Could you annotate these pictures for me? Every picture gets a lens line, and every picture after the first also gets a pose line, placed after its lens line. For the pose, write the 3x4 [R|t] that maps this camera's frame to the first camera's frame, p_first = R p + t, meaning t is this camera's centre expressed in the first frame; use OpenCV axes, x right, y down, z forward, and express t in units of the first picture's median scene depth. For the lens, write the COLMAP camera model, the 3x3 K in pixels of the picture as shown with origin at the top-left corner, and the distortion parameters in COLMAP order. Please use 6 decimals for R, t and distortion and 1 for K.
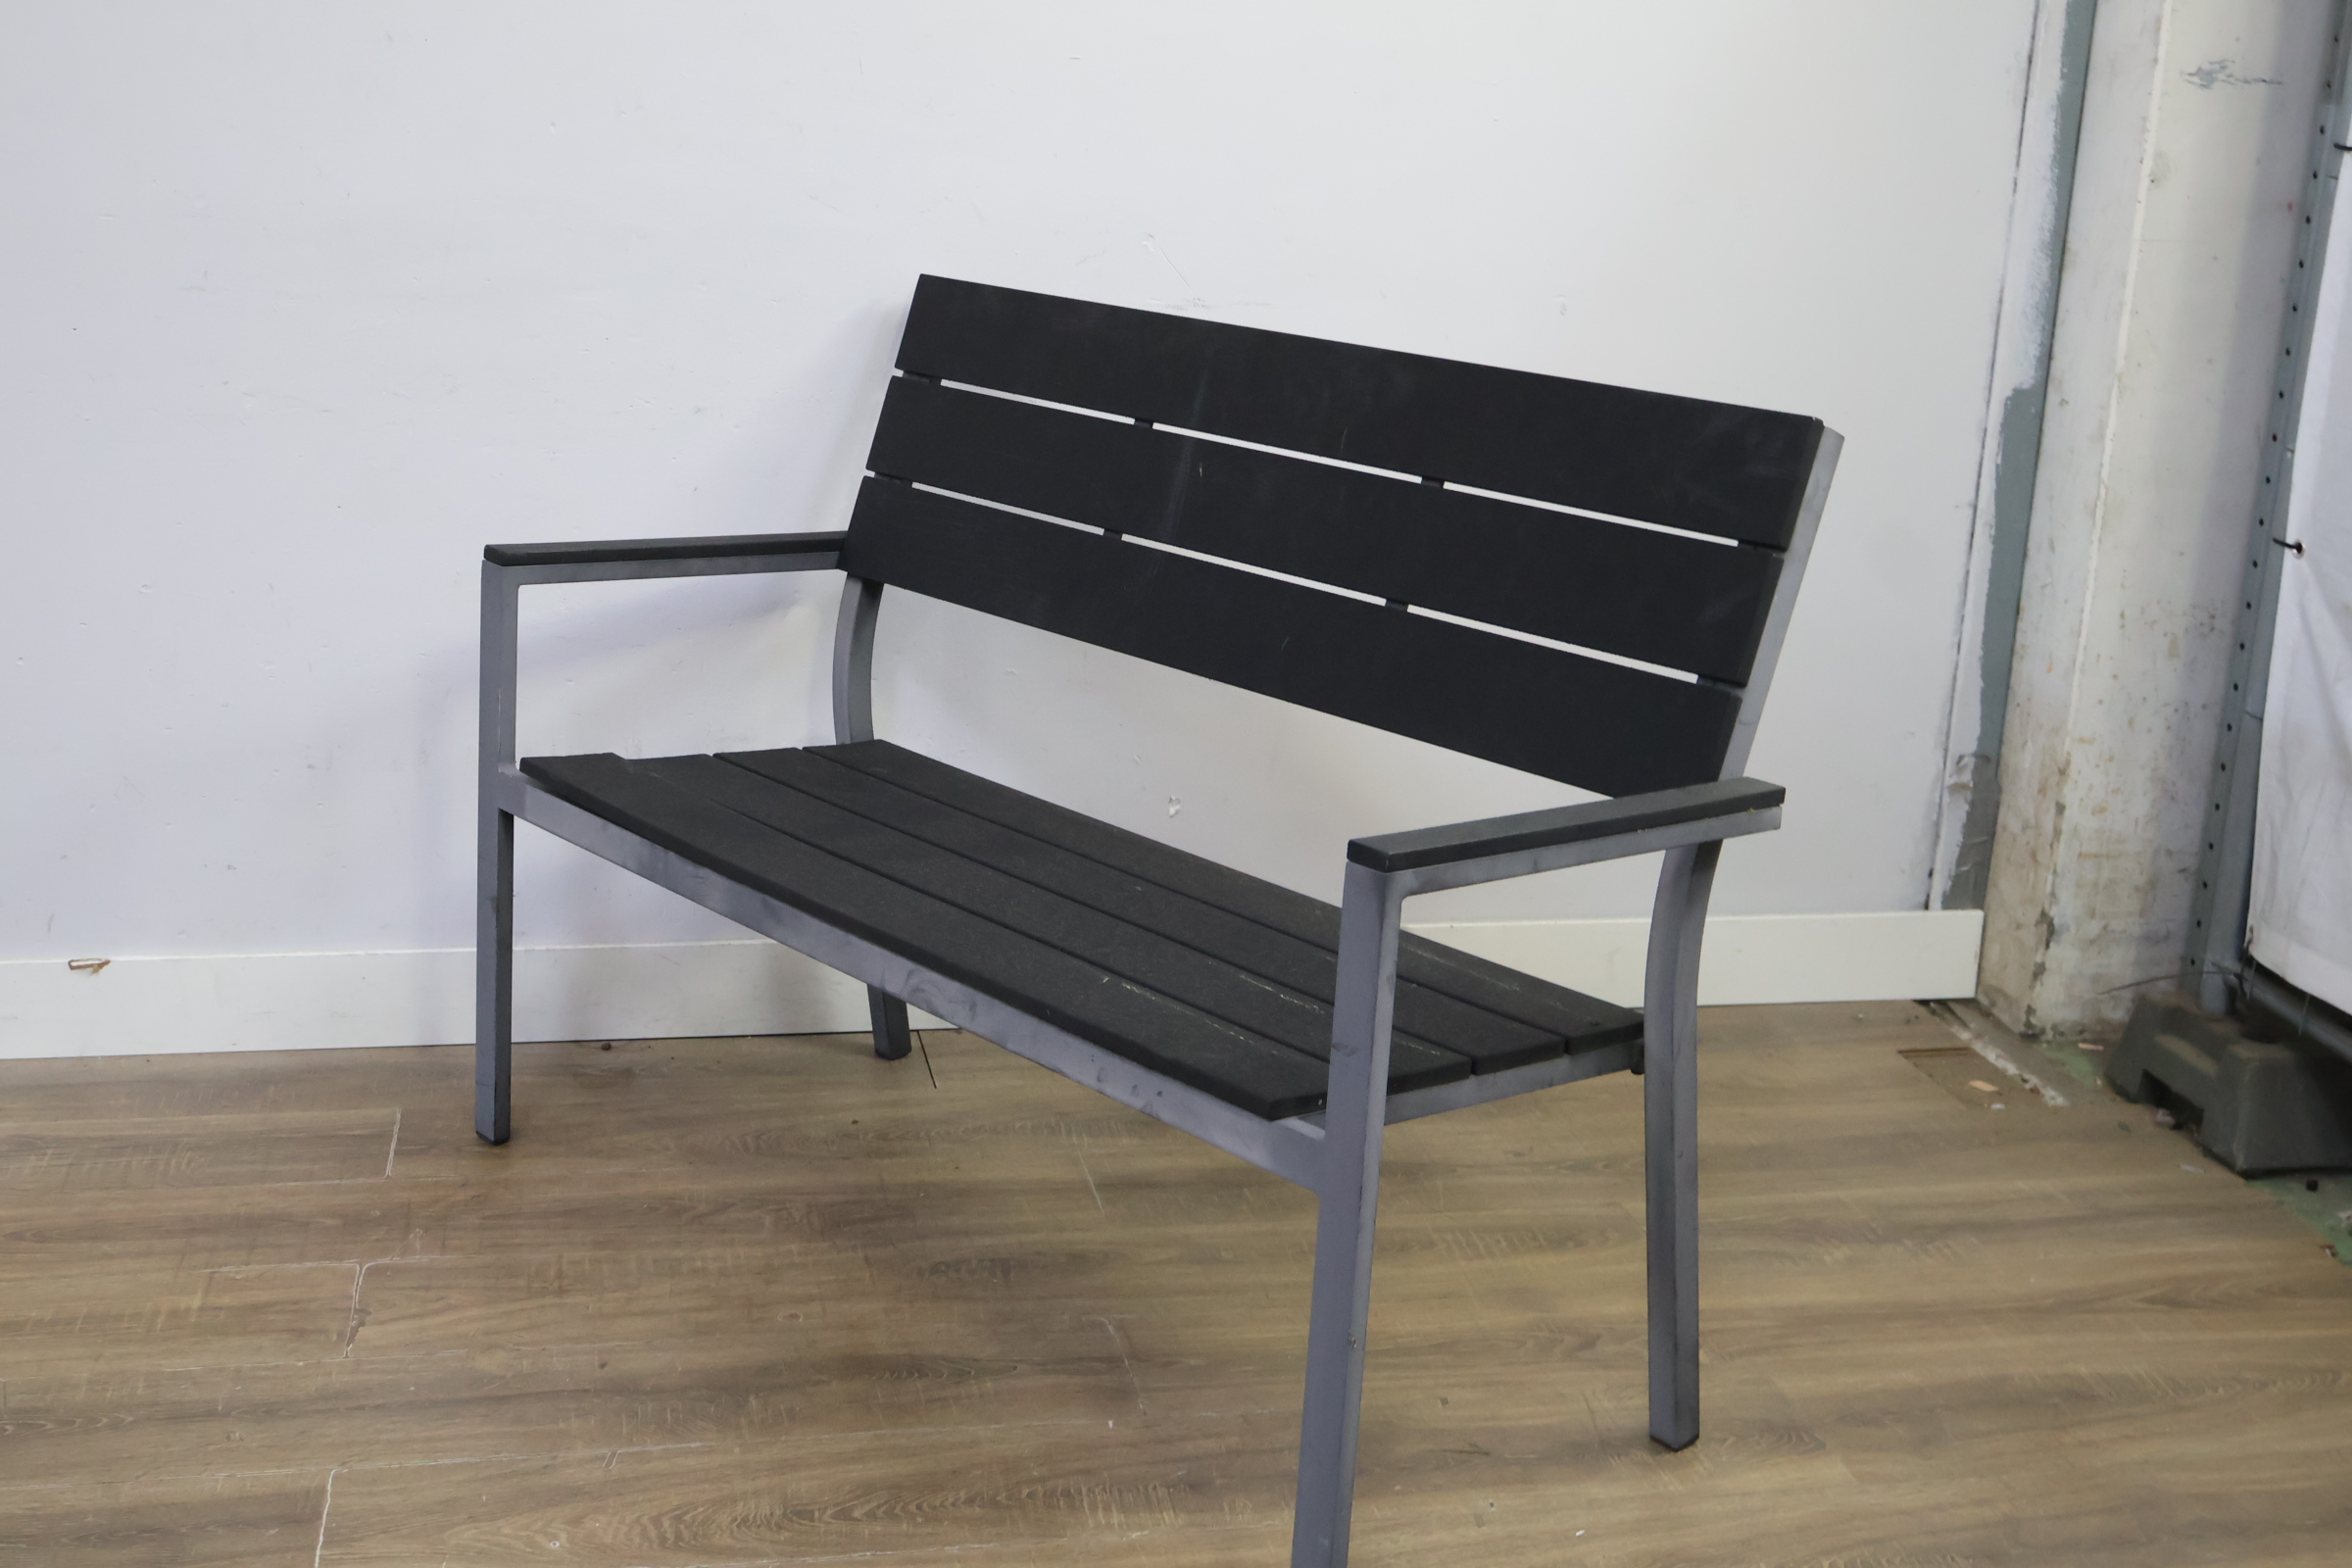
lens RADIAL K [[2779.2, 0, 1180.0], [0, 2779.2, 780.3], [0, 0, 1]] dist [-0.010993, 0.000000]
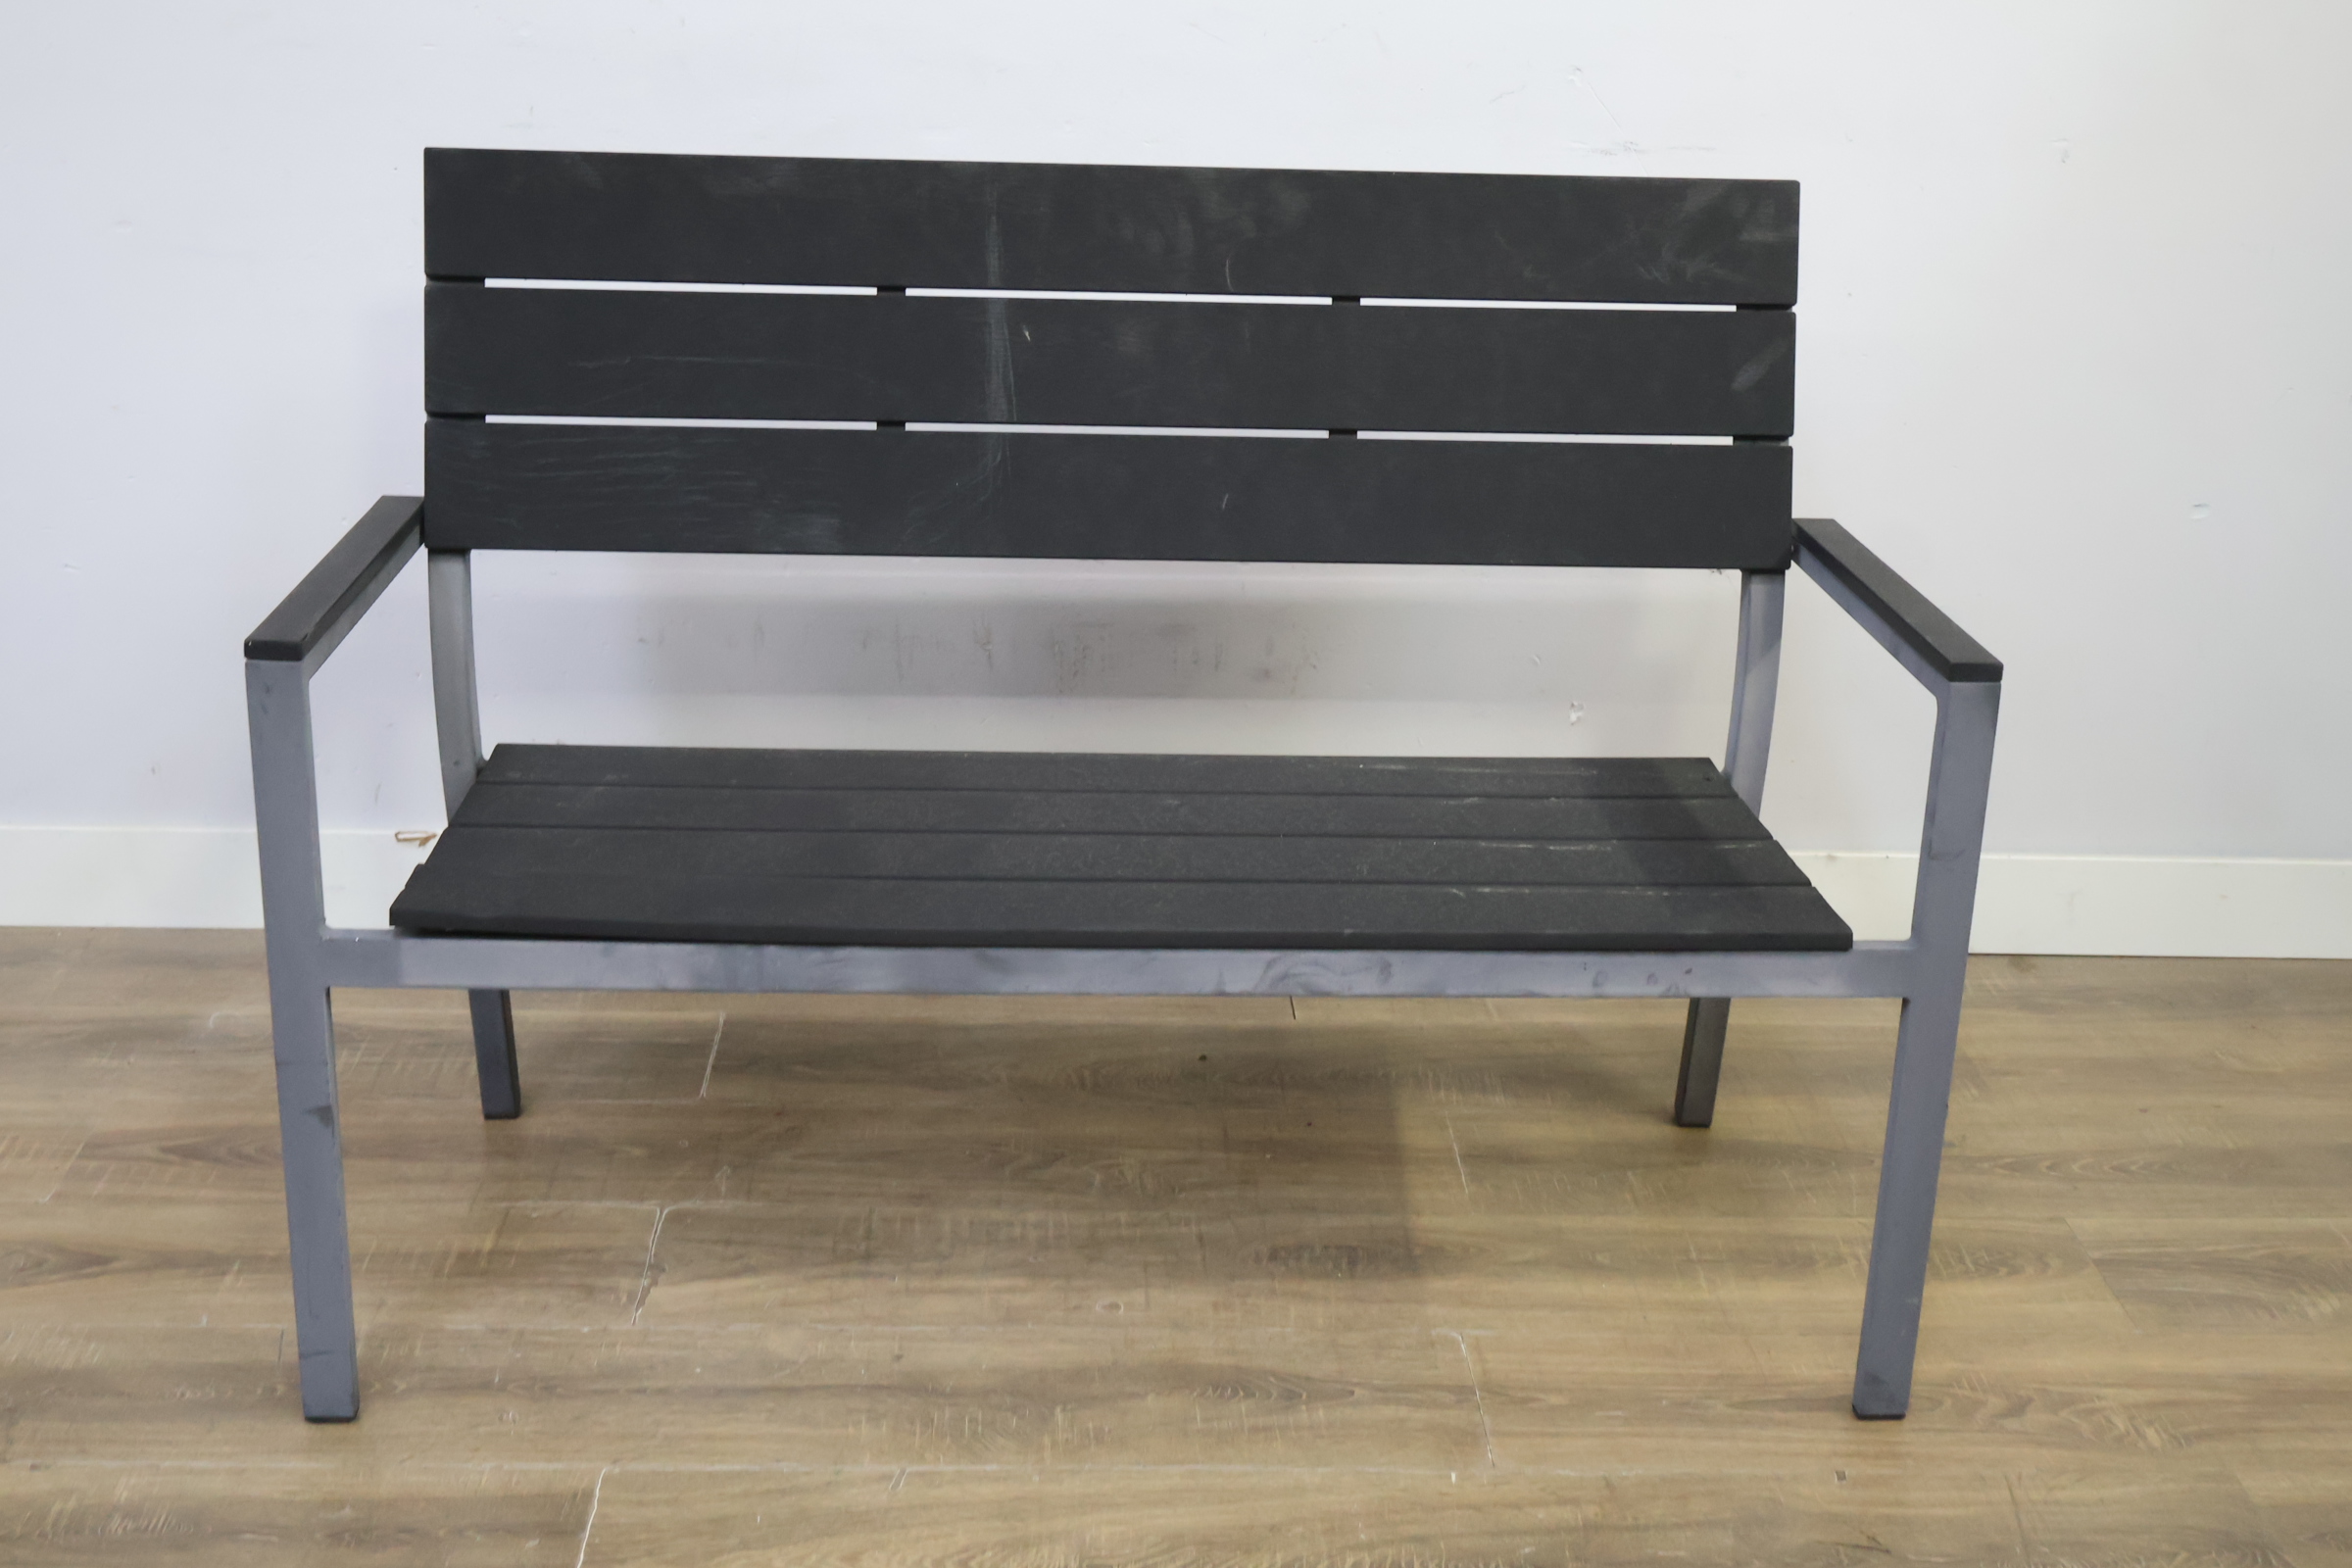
lens RADIAL K [[2779.2, 0, 1161.6], [0, 2779.2, 777.1], [0, 0, 1]] dist [-0.010993, 0.000000]
pose [[0.986093, 0.050502, -0.158336, 0.011257], [-0.034575, 0.994206, 0.101779, -0.071429], [0.162559, -0.094889, 0.982126, 0.126196]]
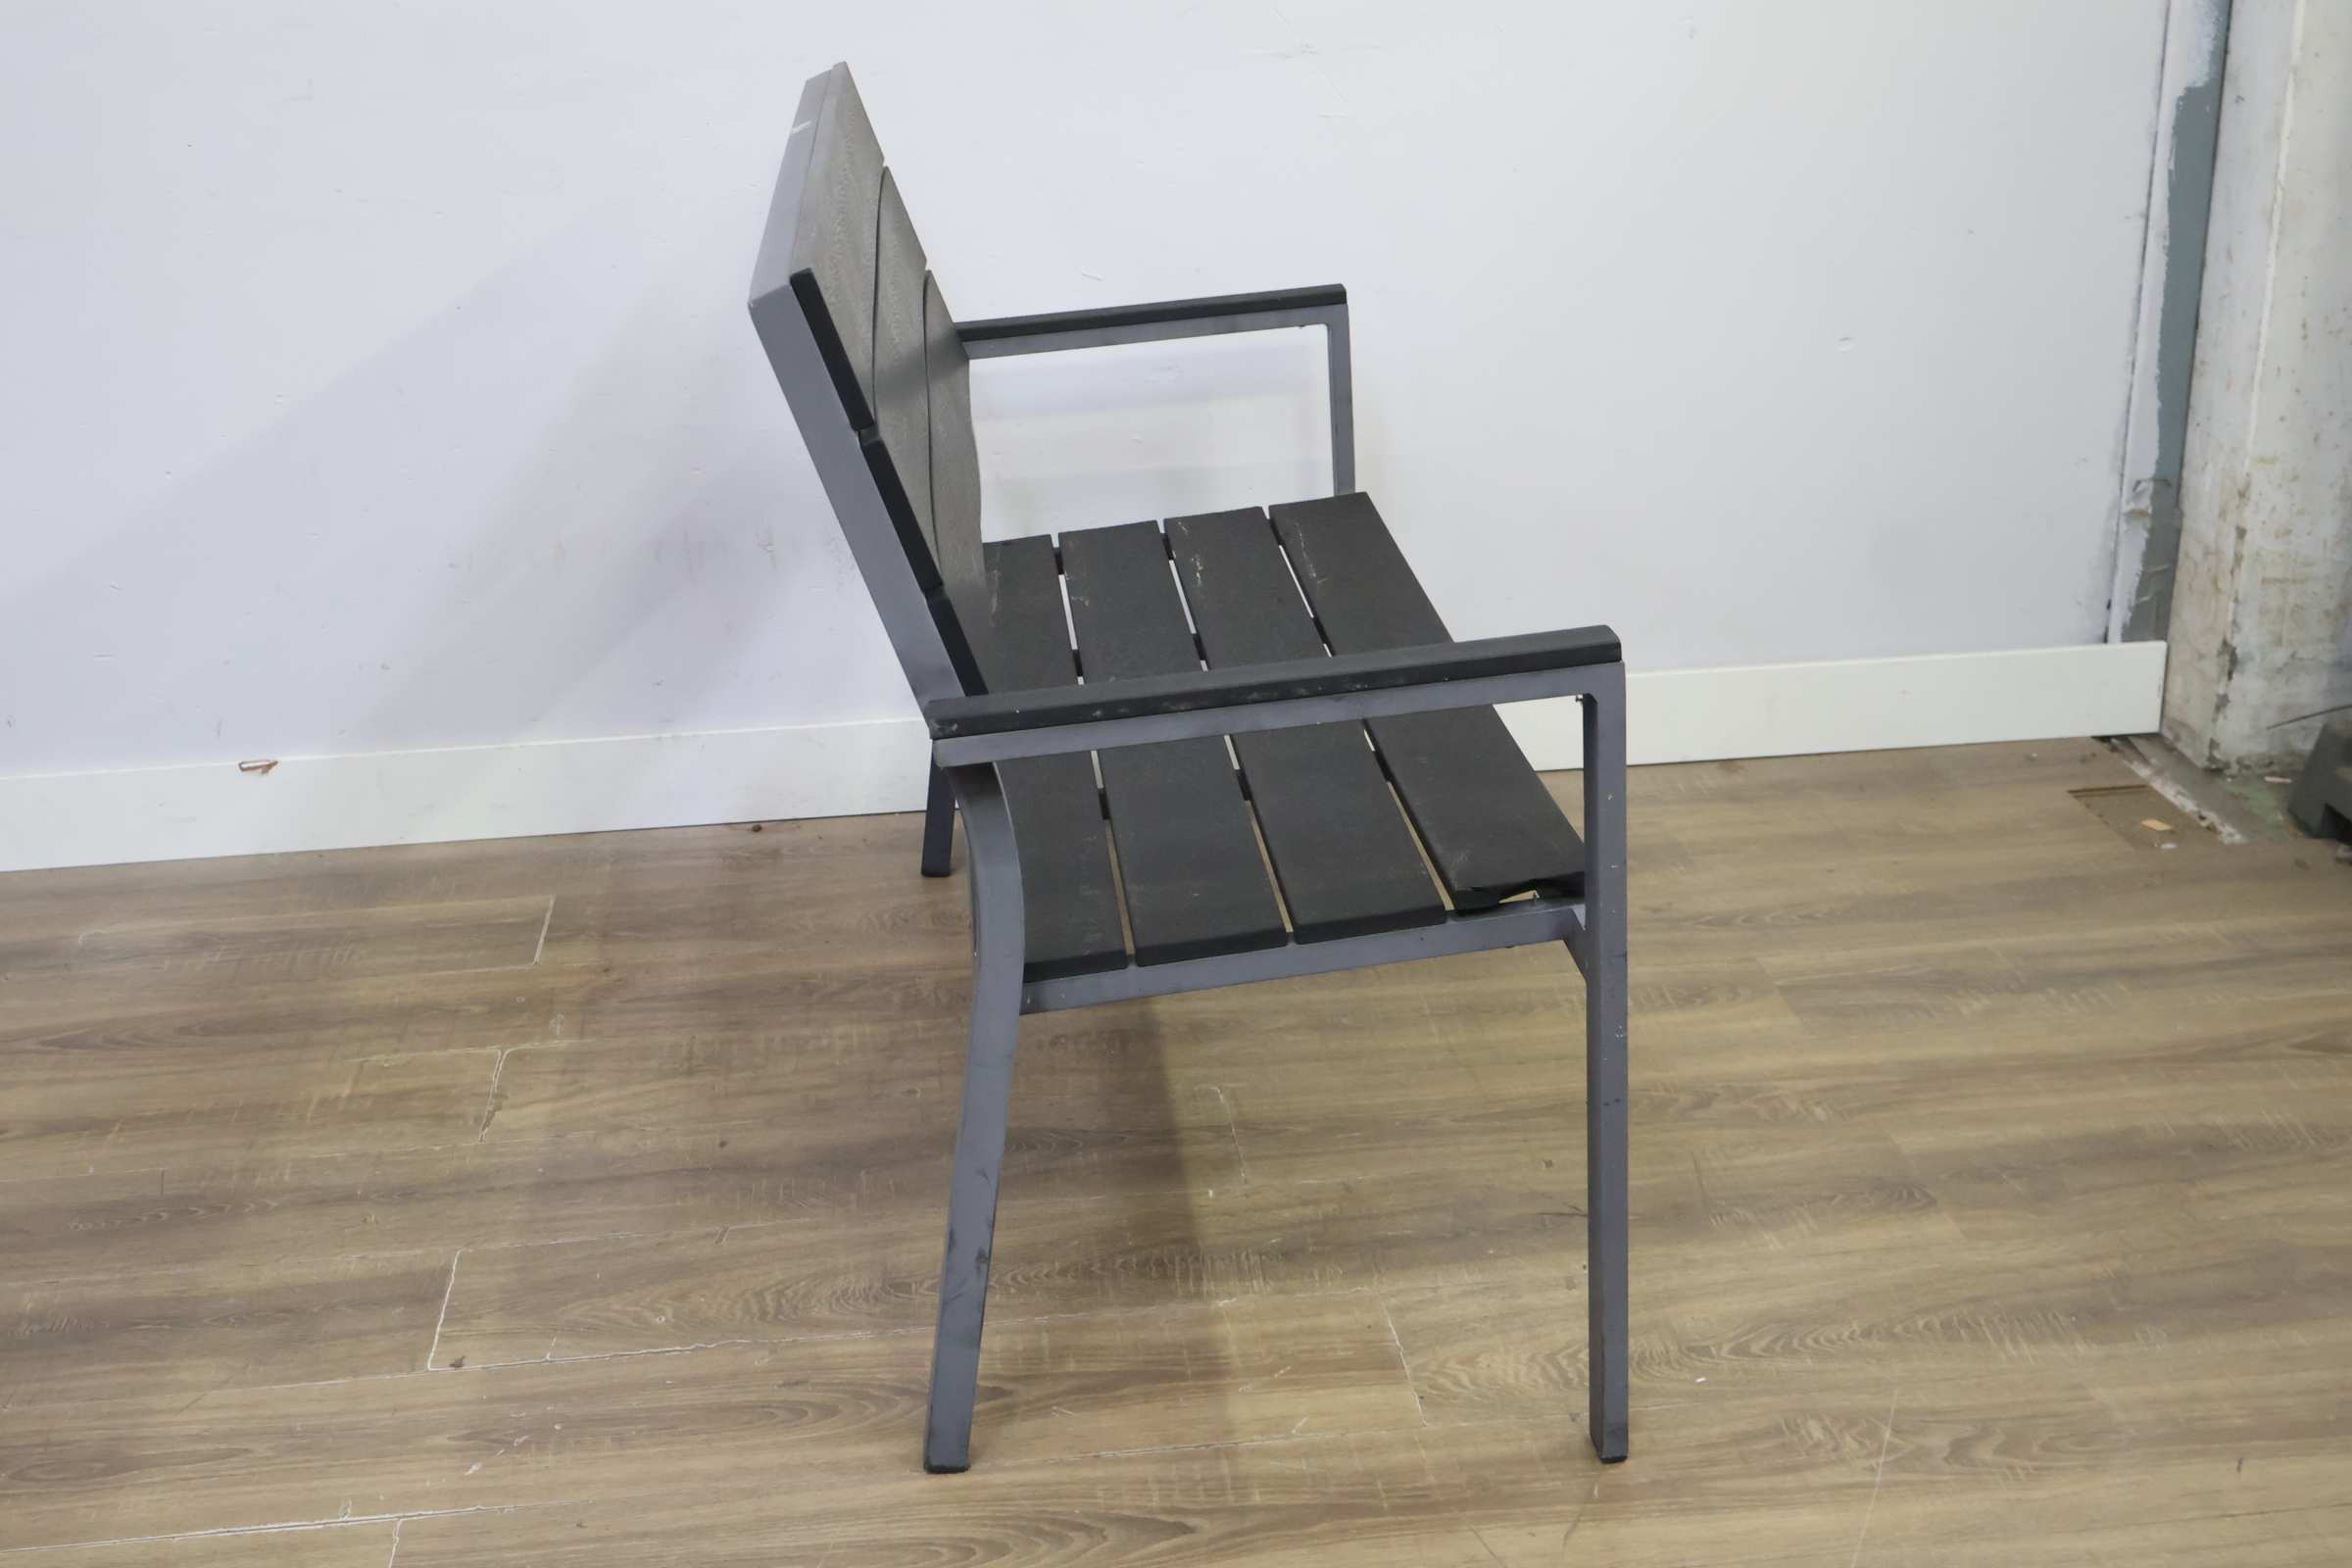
lens RADIAL K [[2779.2, 0, 1177.5], [0, 2779.2, 786.9], [0, 0, 1]] dist [-0.010993, 0.000000]
pose [[0.993371, -0.031994, -0.110413, 0.073452], [0.042283, 0.994849, 0.092134, -0.008108], [0.106897, -0.096192, 0.989606, 0.011881]]
